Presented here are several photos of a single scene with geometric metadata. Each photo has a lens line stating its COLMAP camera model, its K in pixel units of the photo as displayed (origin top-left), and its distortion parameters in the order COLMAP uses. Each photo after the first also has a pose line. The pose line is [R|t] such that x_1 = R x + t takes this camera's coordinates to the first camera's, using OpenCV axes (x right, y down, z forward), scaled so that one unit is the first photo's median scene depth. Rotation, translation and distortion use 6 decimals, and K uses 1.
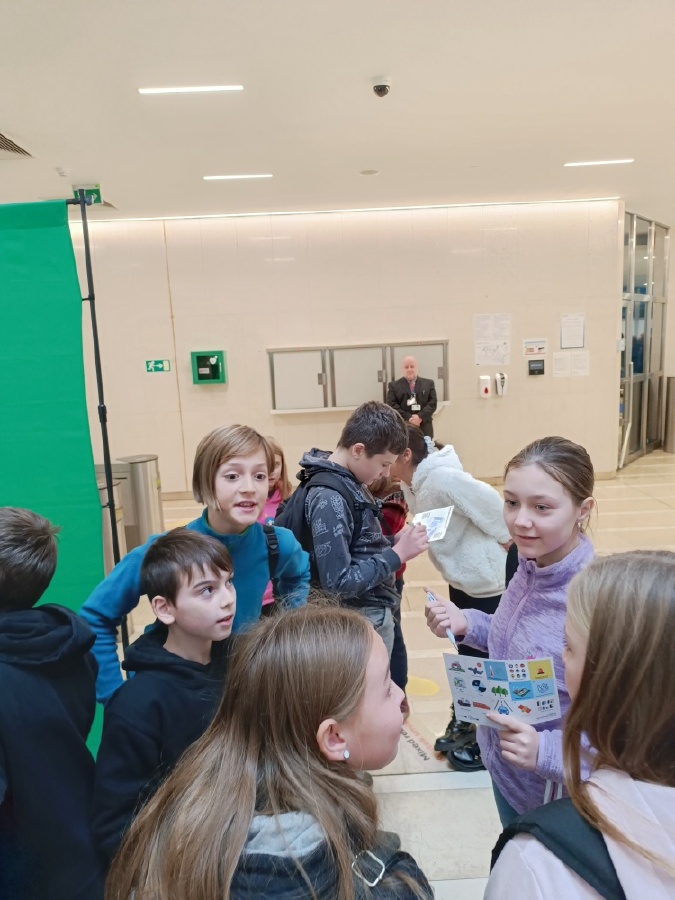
lens RADIAL K [[632.6, 0, 334.5], [0, 632.6, 446.1], [0, 0, 1]] dist [-0.009104, -0.008655]
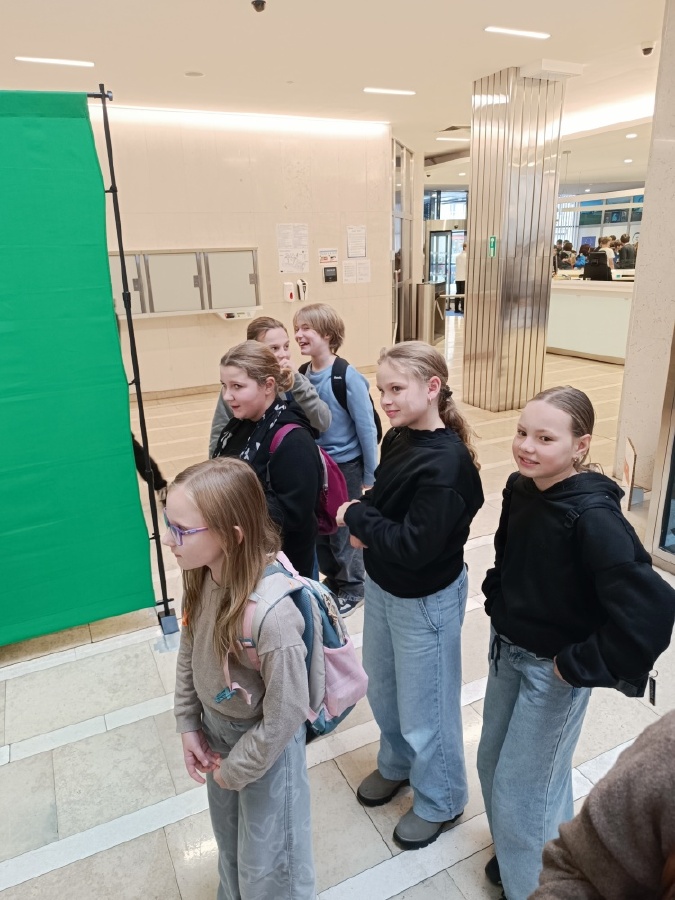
lens RADIAL K [[632.6, 0, 334.5], [0, 632.6, 446.1], [0, 0, 1]] dist [-0.009104, -0.008655]
pose [[0.908131, -0.102473, 0.405953, -0.165366], [0.048747, 0.988870, 0.140568, 0.020794], [-0.415839, -0.107865, 0.903019, -0.057763]]
